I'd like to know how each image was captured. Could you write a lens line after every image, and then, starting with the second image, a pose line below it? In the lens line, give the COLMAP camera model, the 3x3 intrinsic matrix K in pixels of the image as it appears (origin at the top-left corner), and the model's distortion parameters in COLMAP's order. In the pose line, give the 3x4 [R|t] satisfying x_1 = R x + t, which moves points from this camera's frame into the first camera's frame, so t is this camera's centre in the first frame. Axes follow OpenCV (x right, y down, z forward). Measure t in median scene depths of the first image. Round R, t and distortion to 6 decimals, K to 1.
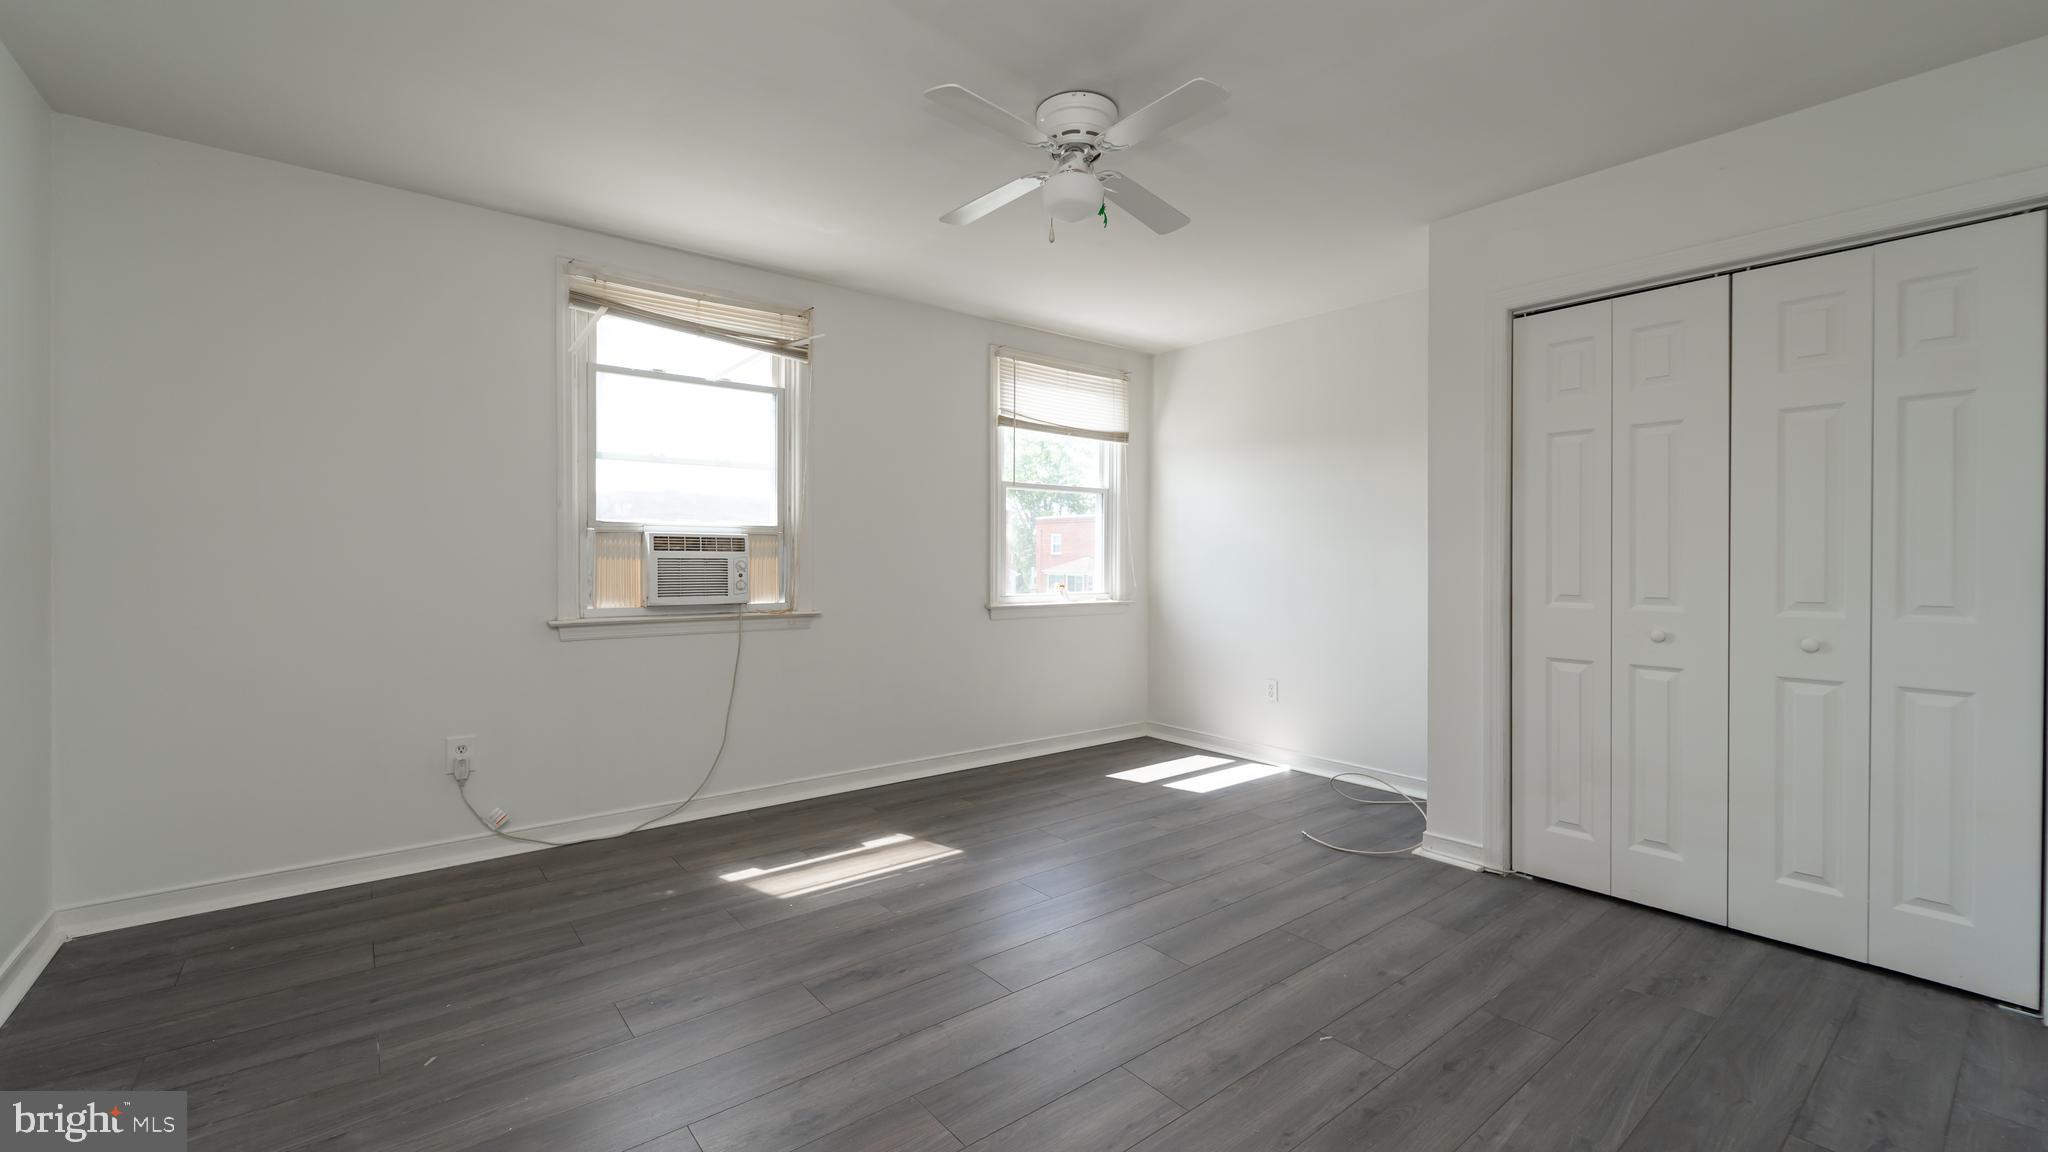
lens RADIAL K [[839.9, 0, 1069.0], [0, 839.9, 567.2], [0, 0, 1]] dist [-0.022257, -0.000405]
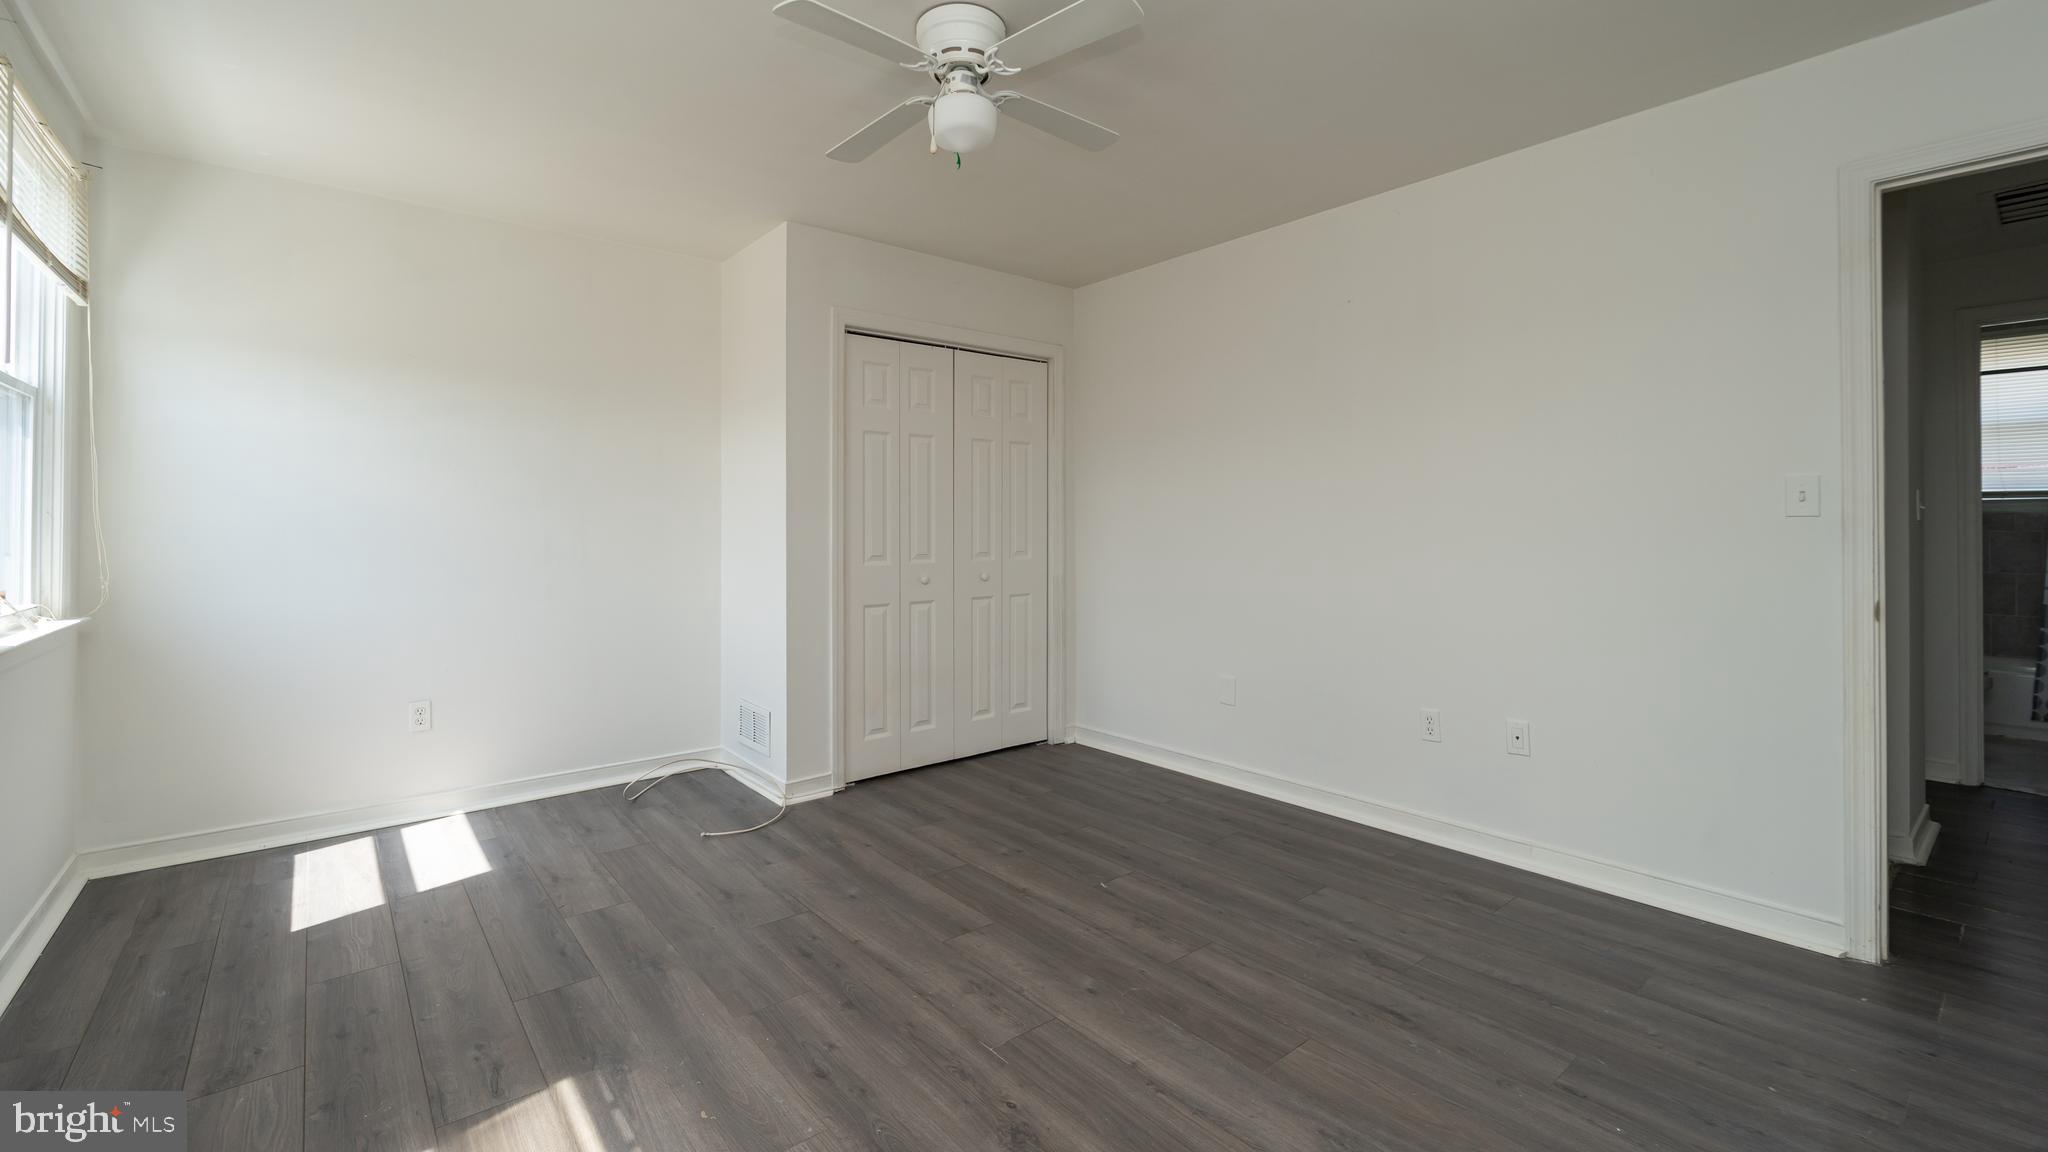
lens RADIAL K [[840.7, 0, 998.5], [0, 840.7, 528.5], [0, 0, 1]] dist [-0.004038, -0.000488]
pose [[0.027227, -0.007776, 0.999599, -0.785632], [0.014073, 0.999874, 0.007395, -0.018432], [-0.999530, 0.013866, 0.027333, 0.838294]]
